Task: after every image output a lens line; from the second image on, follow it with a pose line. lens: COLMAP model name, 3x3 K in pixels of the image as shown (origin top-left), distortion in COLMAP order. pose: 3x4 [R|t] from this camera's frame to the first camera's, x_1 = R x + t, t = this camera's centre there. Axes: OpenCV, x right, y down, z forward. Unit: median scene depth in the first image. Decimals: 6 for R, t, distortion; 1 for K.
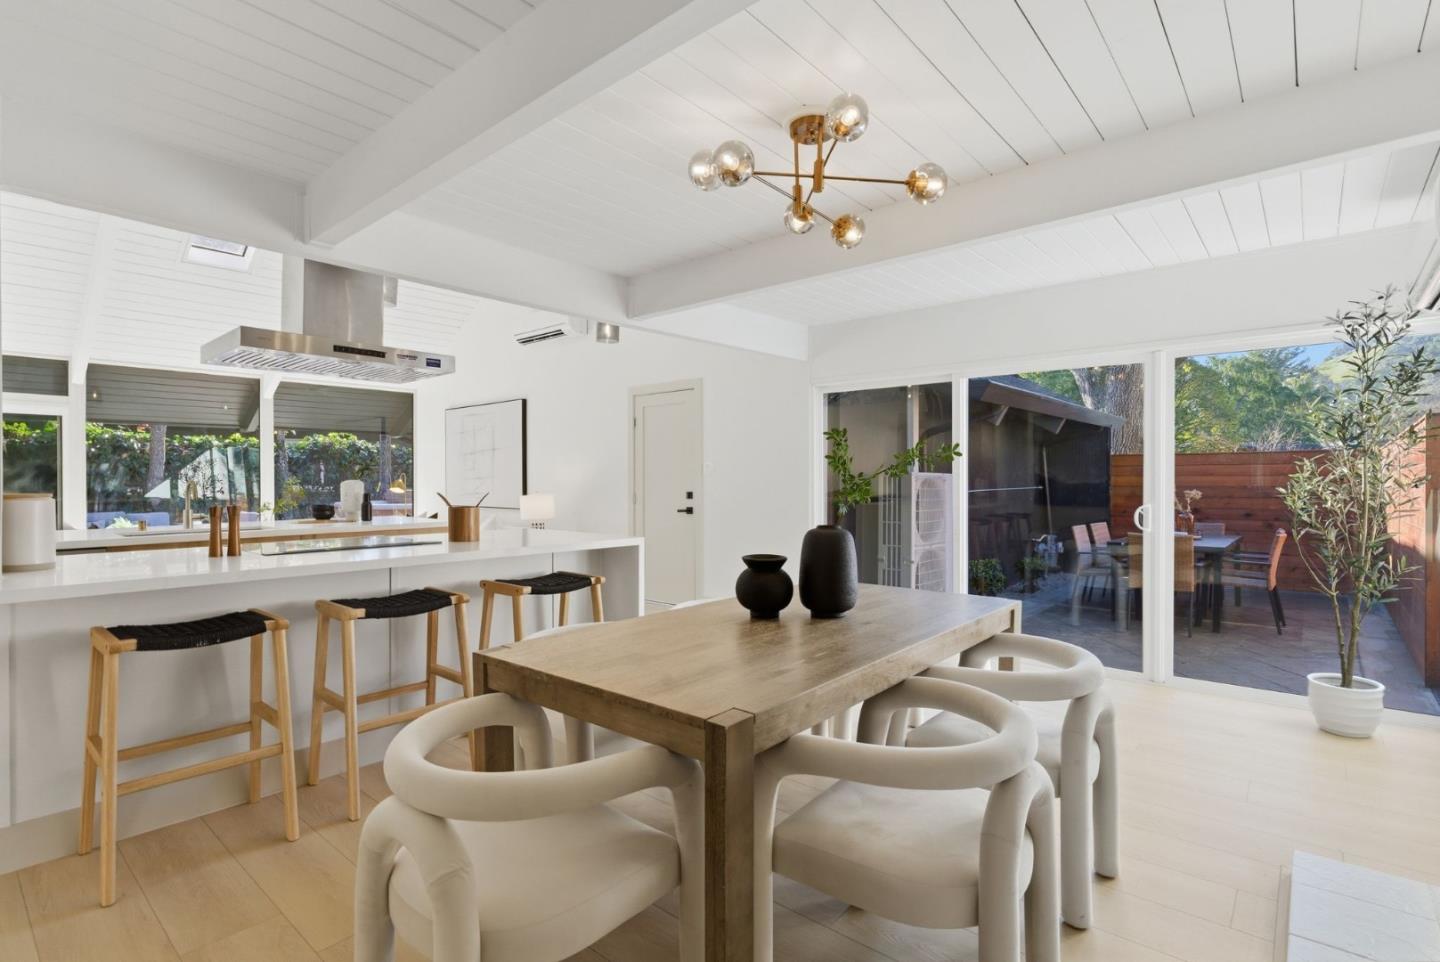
lens RADIAL K [[703.4, 0, 672.0], [0, 703.4, 480.1], [0, 0, 1]] dist [-0.002452, -0.000116]
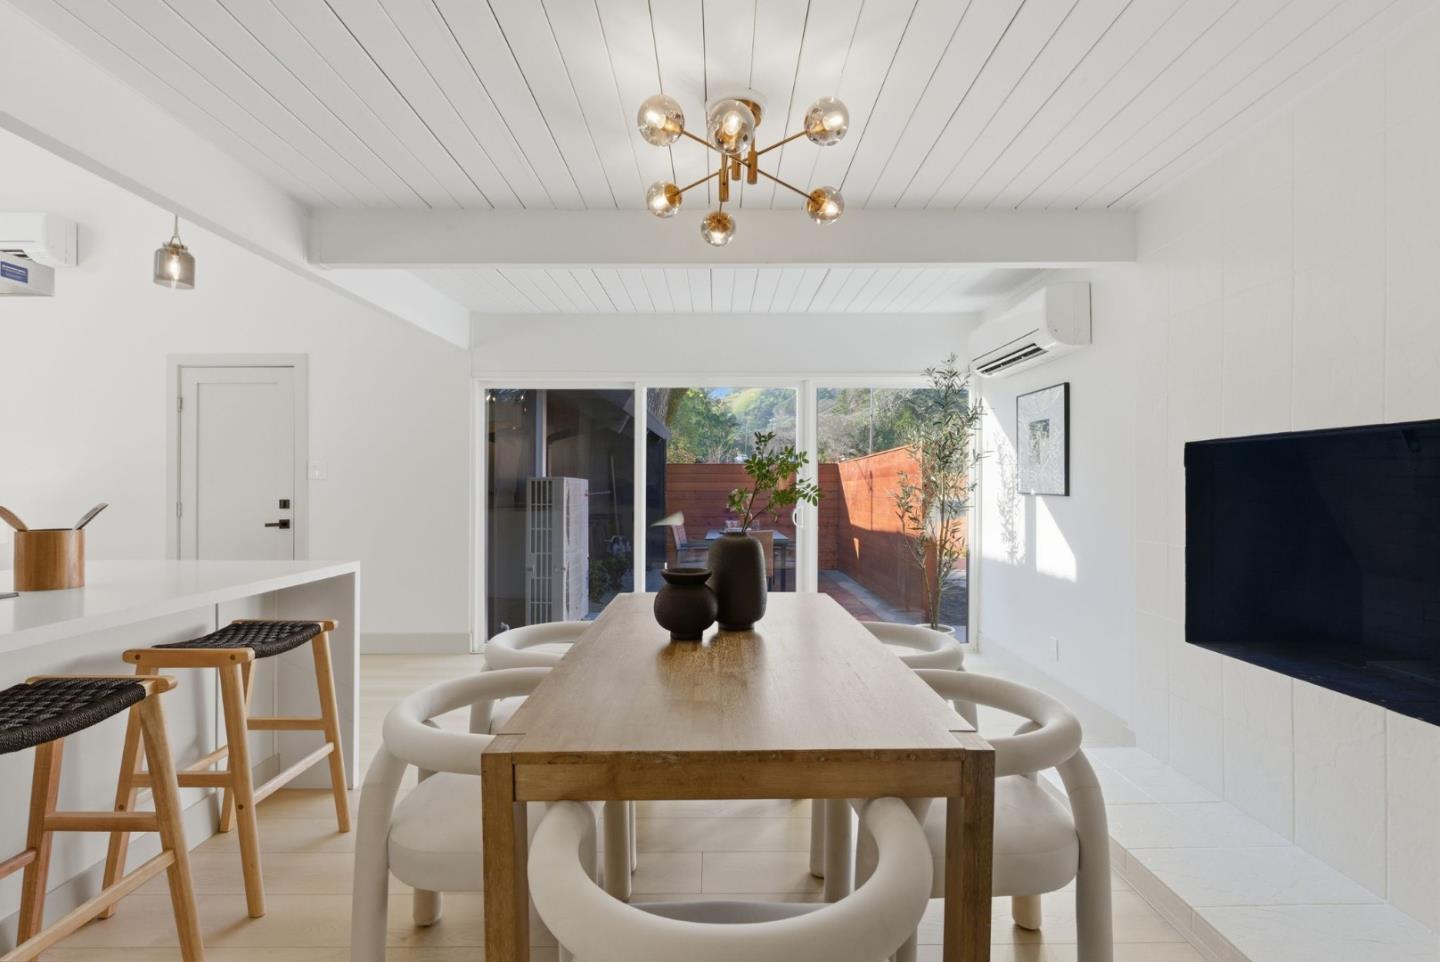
lens RADIAL K [[715.0, 0, 720.0], [0, 715.0, 481.0], [0, 0, 1]] dist [0.001270, 0.000636]
pose [[0.736631, 0.006086, 0.676268, -0.249811], [-0.002307, 0.999976, -0.006487, 0.000541], [-0.676291, 0.003219, 0.736627, 0.164823]]
